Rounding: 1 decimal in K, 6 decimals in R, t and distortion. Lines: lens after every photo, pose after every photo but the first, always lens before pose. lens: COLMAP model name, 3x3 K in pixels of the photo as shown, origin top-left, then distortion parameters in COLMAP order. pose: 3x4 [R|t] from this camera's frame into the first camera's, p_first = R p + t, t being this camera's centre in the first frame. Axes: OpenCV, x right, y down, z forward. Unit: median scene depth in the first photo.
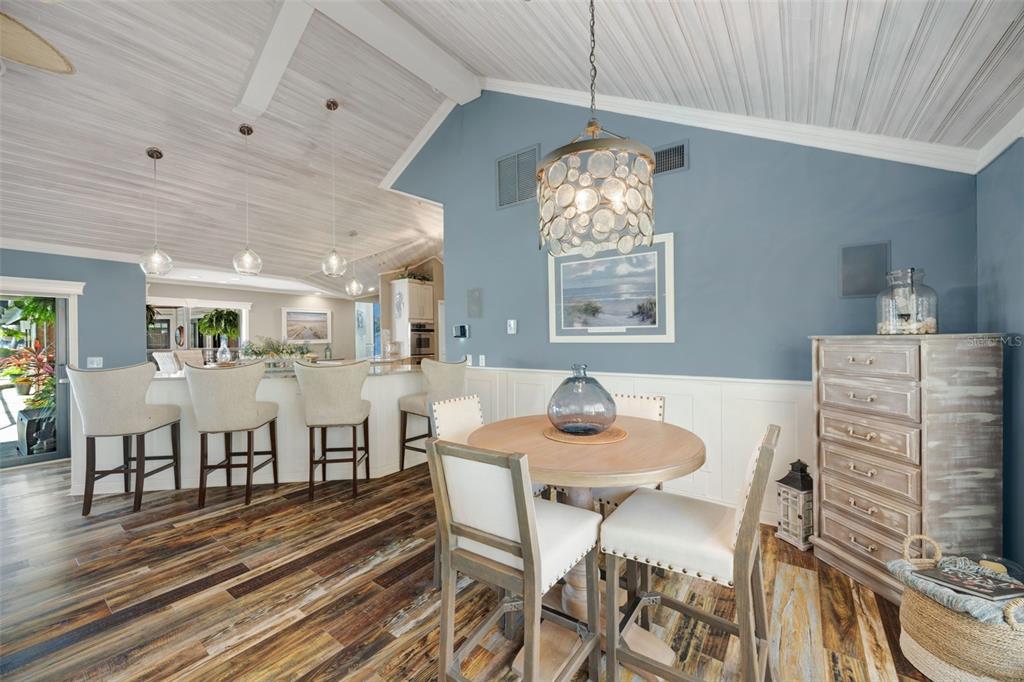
lens RADIAL K [[400.7, 0, 511.5], [0, 400.7, 338.3], [0, 0, 1]] dist [-0.003325, -0.000434]
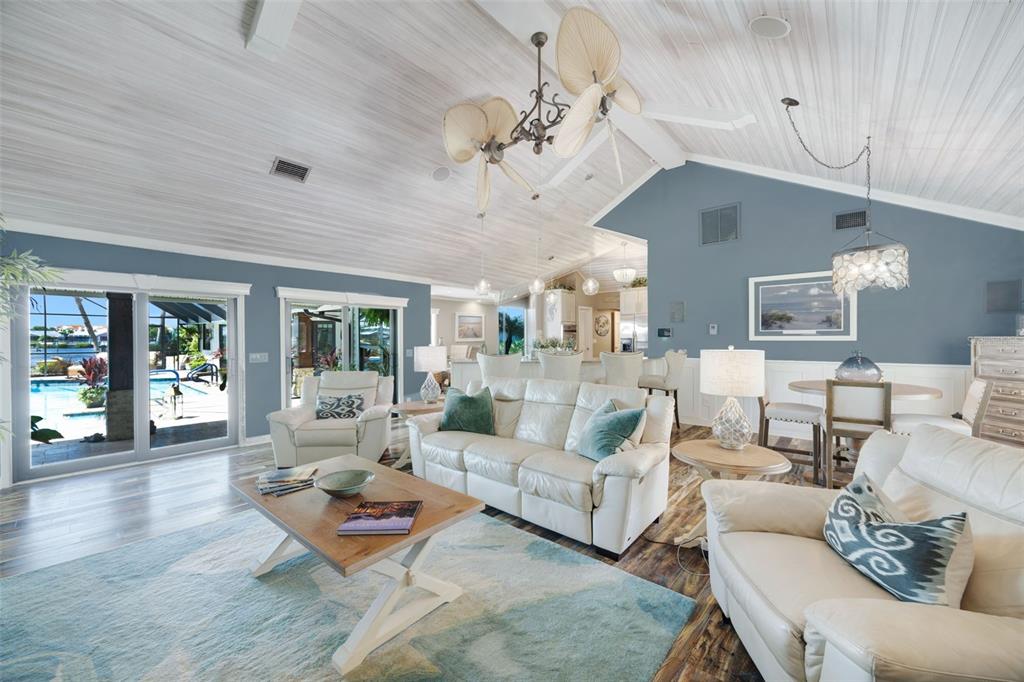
lens RADIAL K [[400.7, 0, 513.8], [0, 400.7, 341.3], [0, 0, 1]] dist [-0.003325, -0.000434]
pose [[0.996858, 0.004715, -0.079067, -0.649370], [-0.004043, 0.999954, 0.008654, 0.004101], [0.079104, -0.008307, 0.996832, -0.518408]]
